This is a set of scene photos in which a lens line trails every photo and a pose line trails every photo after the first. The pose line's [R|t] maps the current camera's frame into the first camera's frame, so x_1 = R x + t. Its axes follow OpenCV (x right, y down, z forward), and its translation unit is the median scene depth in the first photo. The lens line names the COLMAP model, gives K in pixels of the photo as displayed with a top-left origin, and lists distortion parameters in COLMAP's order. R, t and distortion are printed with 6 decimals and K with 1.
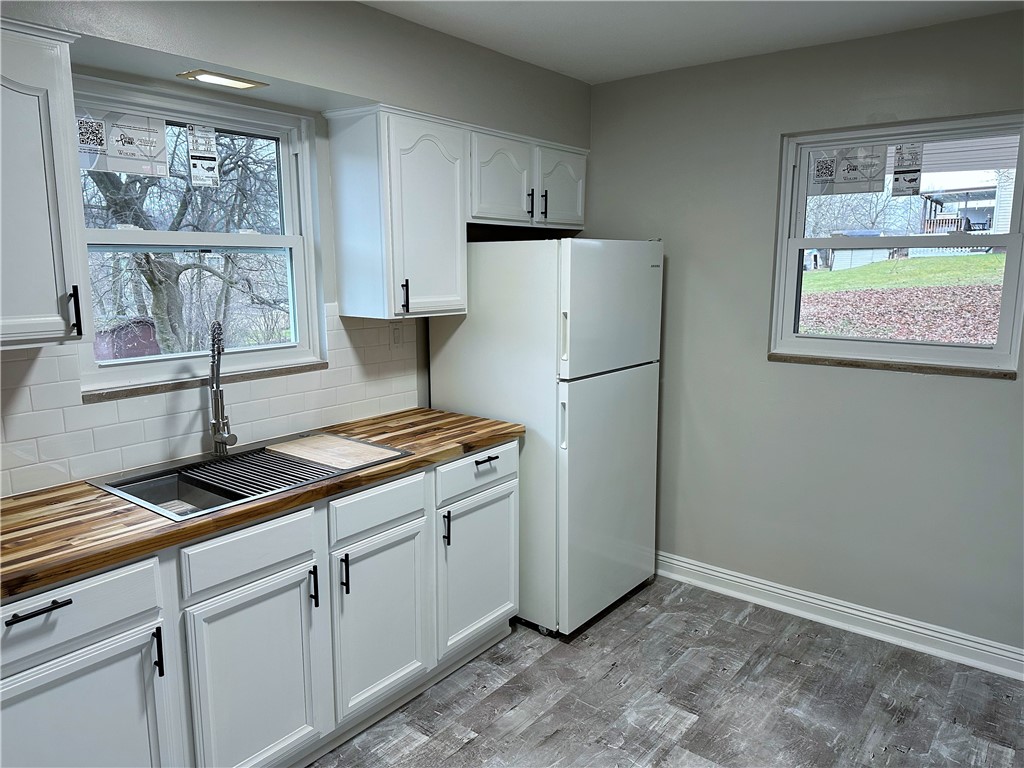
lens RADIAL K [[729.6, 0, 512.0], [0, 729.6, 384.0], [0, 0, 1]] dist [-0.000774, -0.003393]
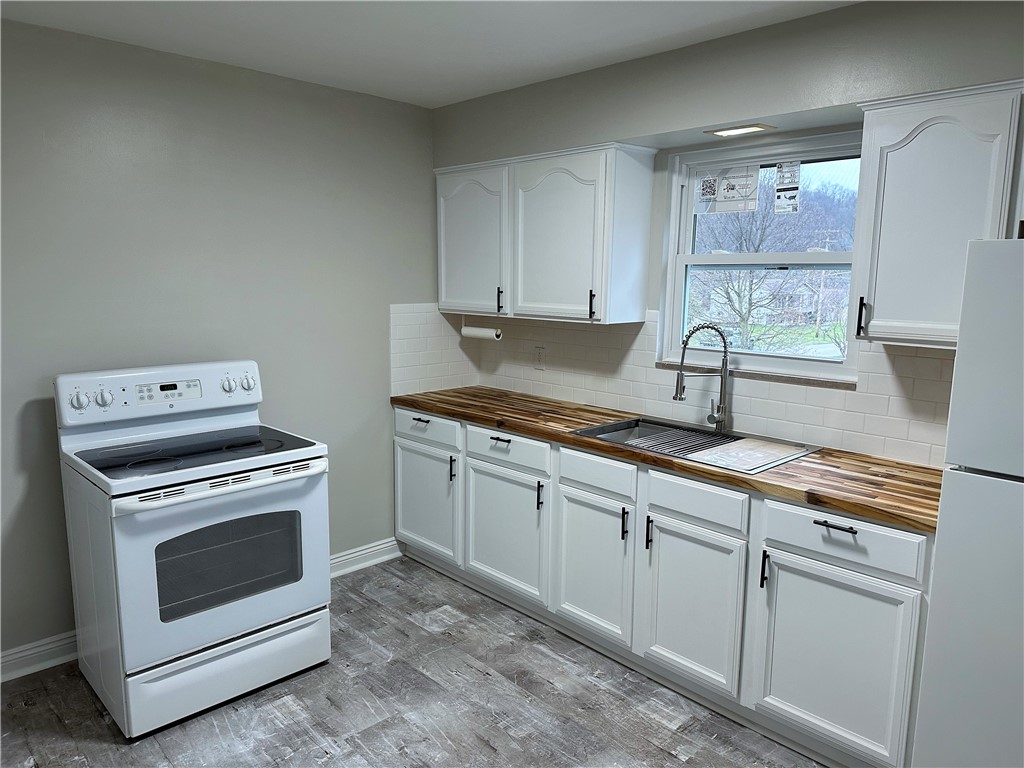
lens RADIAL K [[699.1, 0, 490.0], [0, 699.1, 383.2], [0, 0, 1]] dist [0.044759, -0.004054]
pose [[-0.169967, 0.156894, -0.972880, 0.861014], [-0.173382, 0.967083, 0.186250, -0.144171], [0.970077, 0.200336, -0.137169, 0.795417]]
